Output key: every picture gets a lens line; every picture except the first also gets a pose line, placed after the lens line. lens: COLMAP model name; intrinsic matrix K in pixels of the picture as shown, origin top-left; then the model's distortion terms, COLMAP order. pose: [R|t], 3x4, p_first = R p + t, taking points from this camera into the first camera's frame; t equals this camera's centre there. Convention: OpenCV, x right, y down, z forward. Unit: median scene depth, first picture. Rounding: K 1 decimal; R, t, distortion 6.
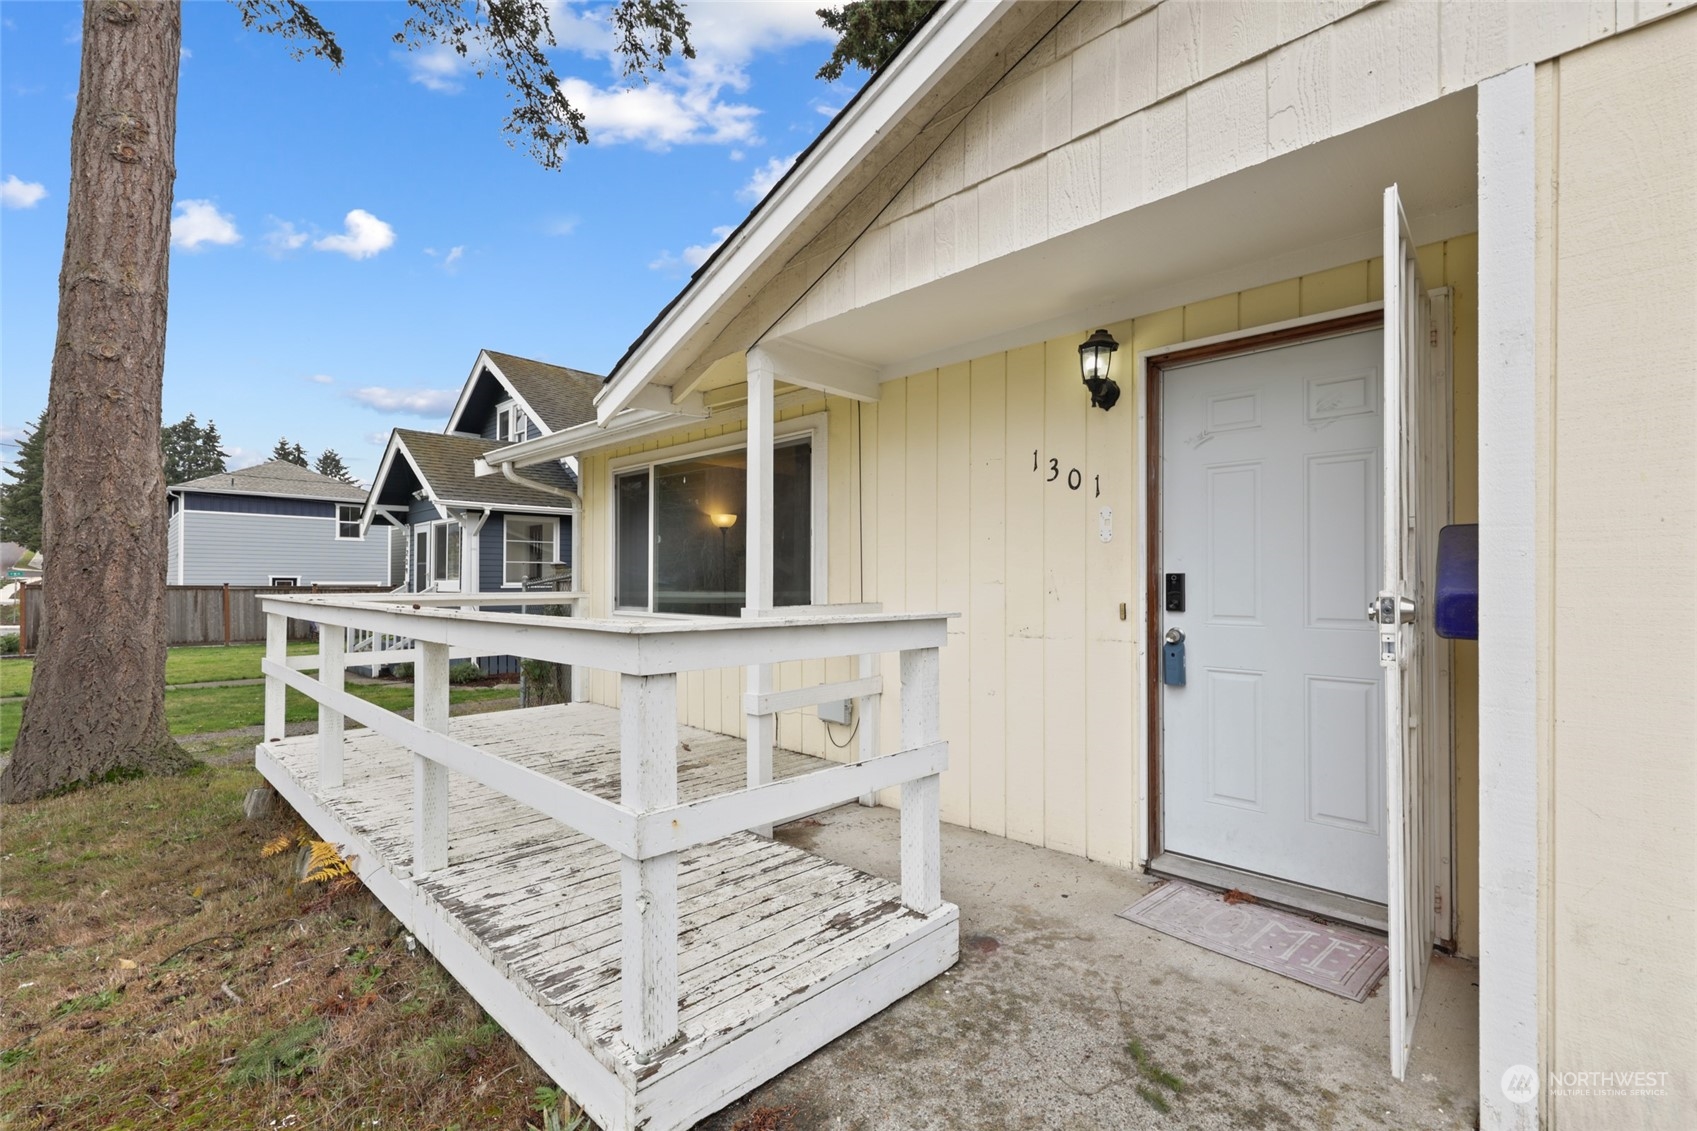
lens RADIAL K [[715.0, 0, 866.5], [0, 715.0, 573.3], [0, 0, 1]] dist [-0.001026, 0.000103]
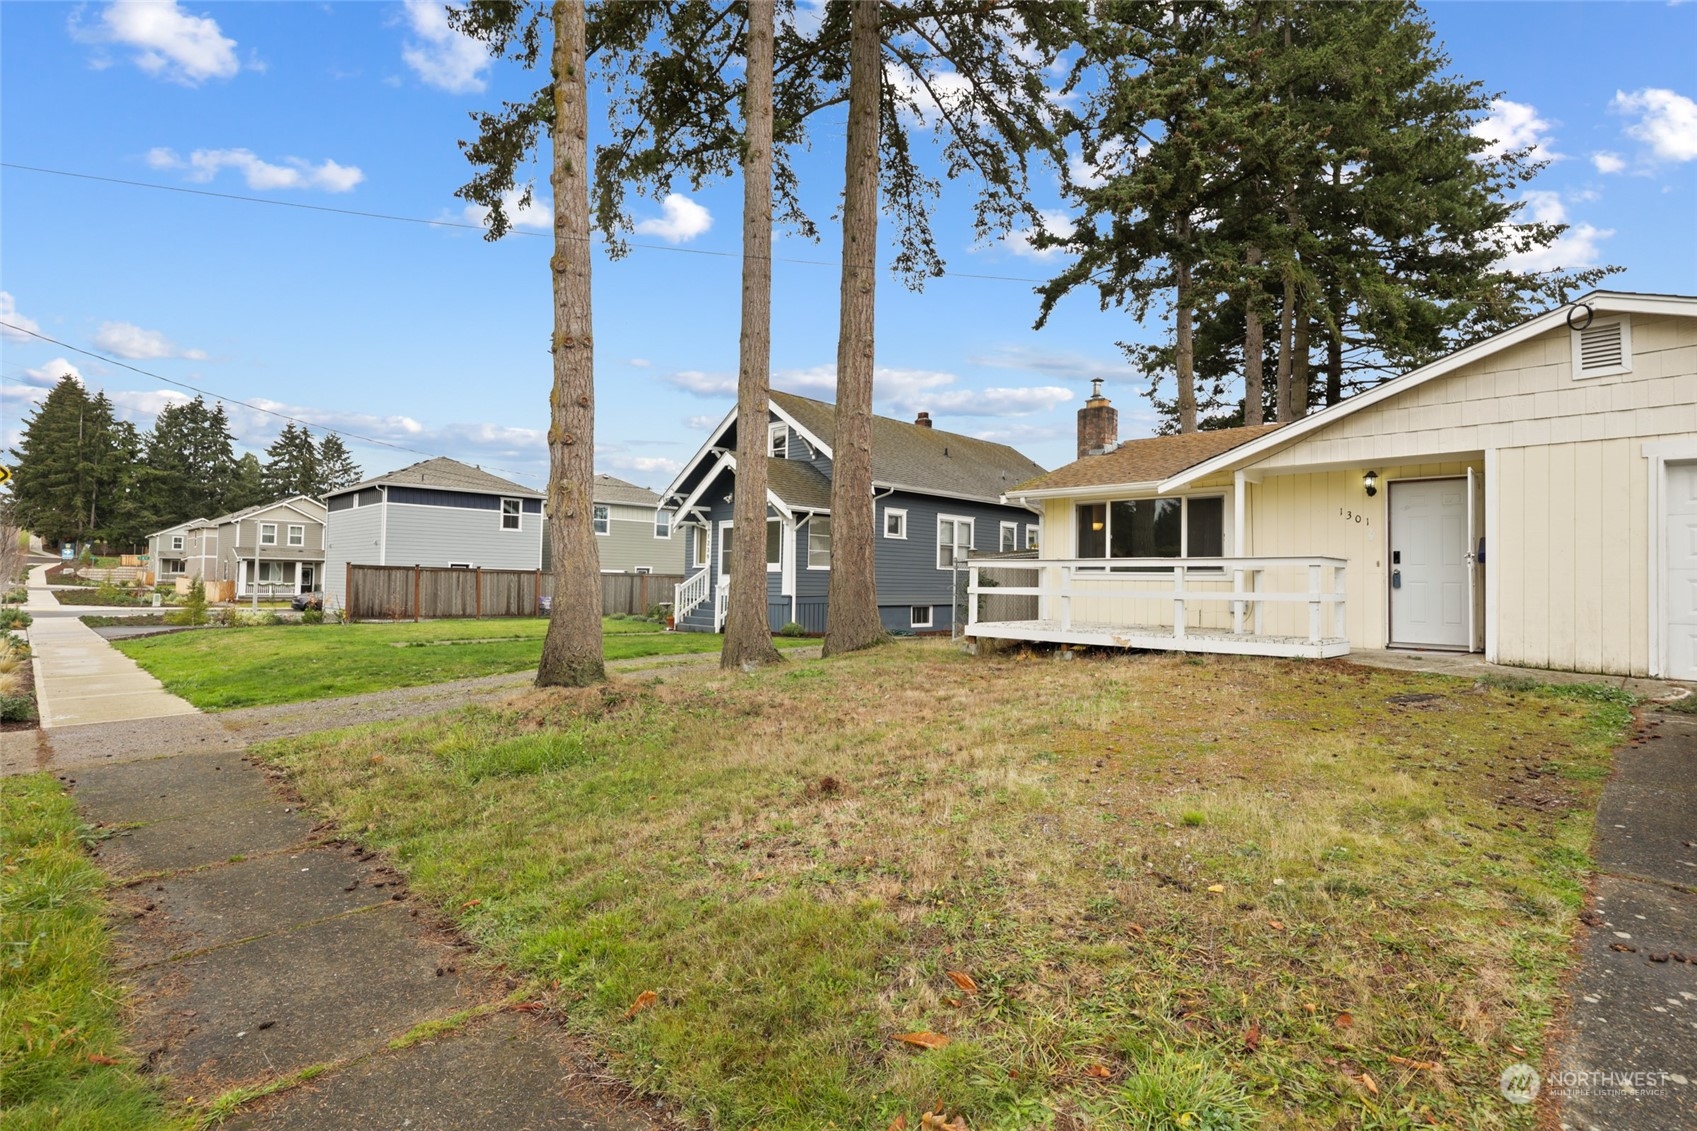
lens RADIAL K [[829.9, 0, 841.3], [0, 829.9, 562.1], [0, 0, 1]] dist [-0.003054, 0.002469]
pose [[0.999709, 0.012690, -0.020526, -0.445827], [-0.012969, 0.999825, -0.013519, 0.029707], [0.020351, 0.013782, 0.999698, -0.618330]]
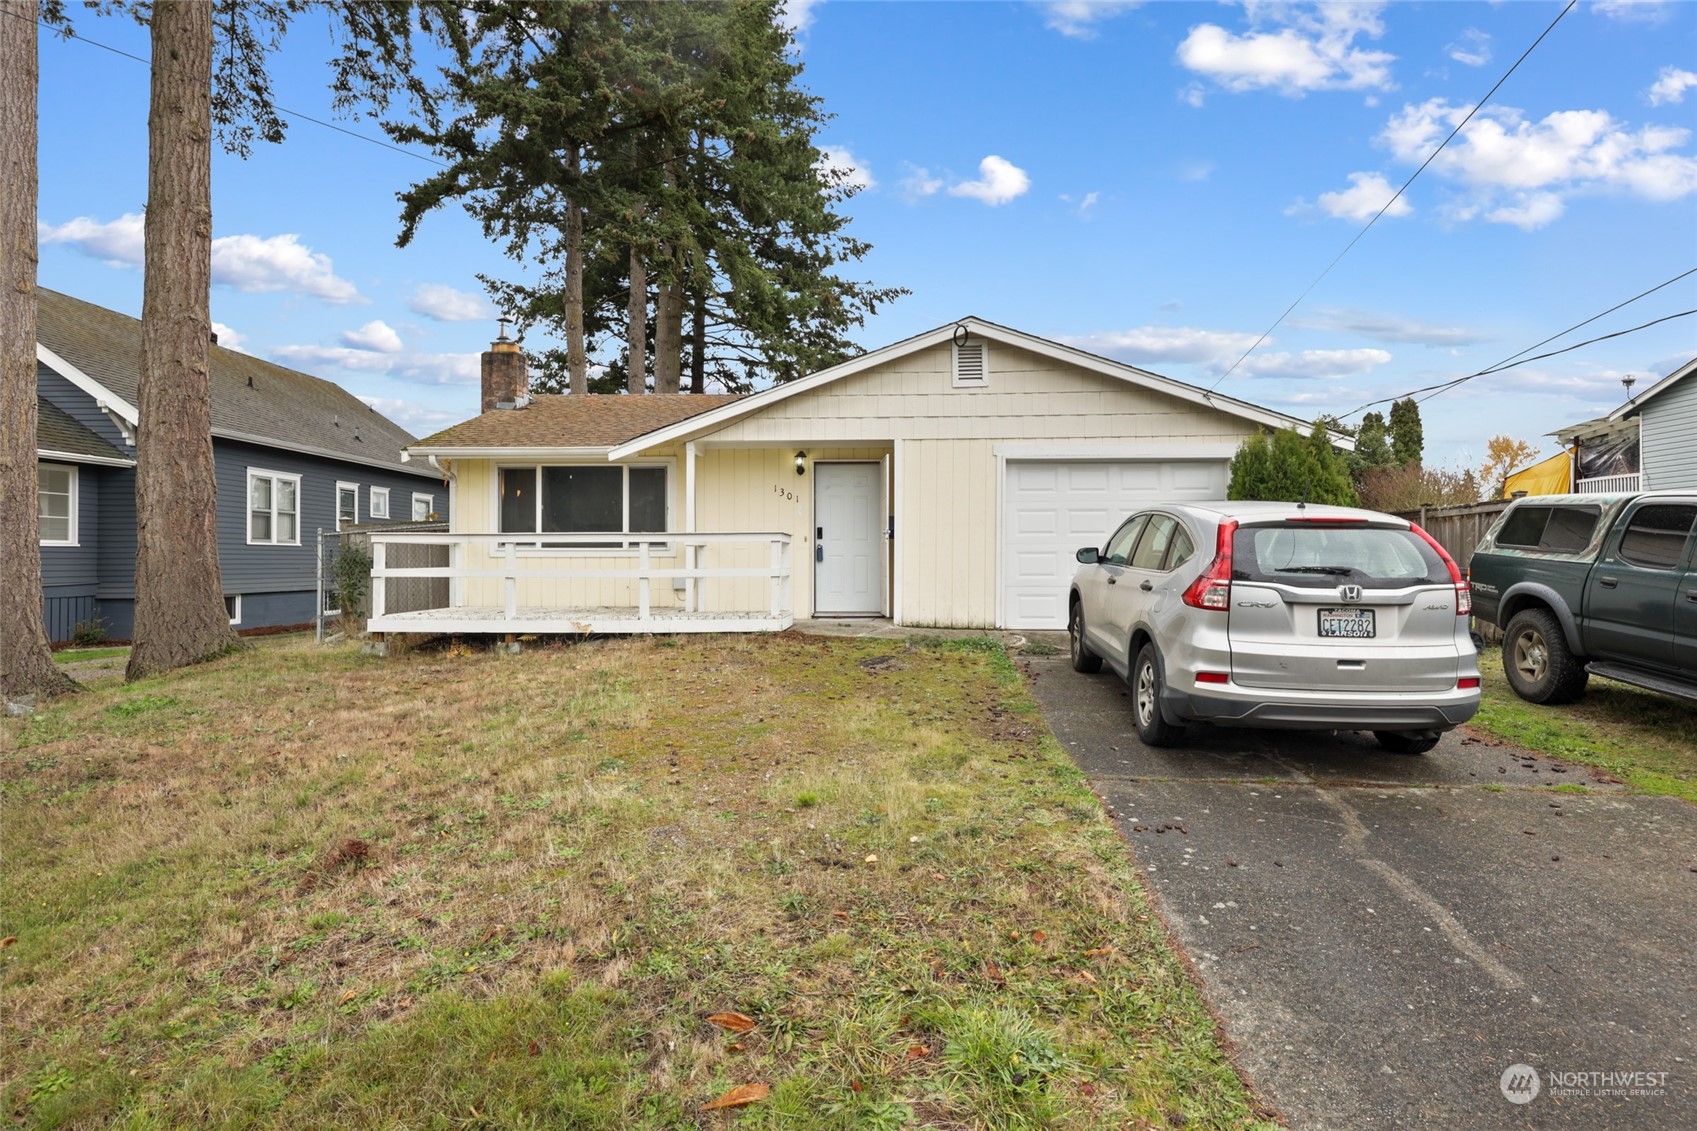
lens RADIAL K [[959.8, 0, 855.2], [0, 959.8, 556.3], [0, 0, 1]] dist [-0.001151, 0.002588]
pose [[0.747251, 0.000663, 0.664542, -0.566894], [-0.003812, 0.999987, 0.003289, 0.027926], [-0.664531, -0.004991, 0.747244, -0.573169]]
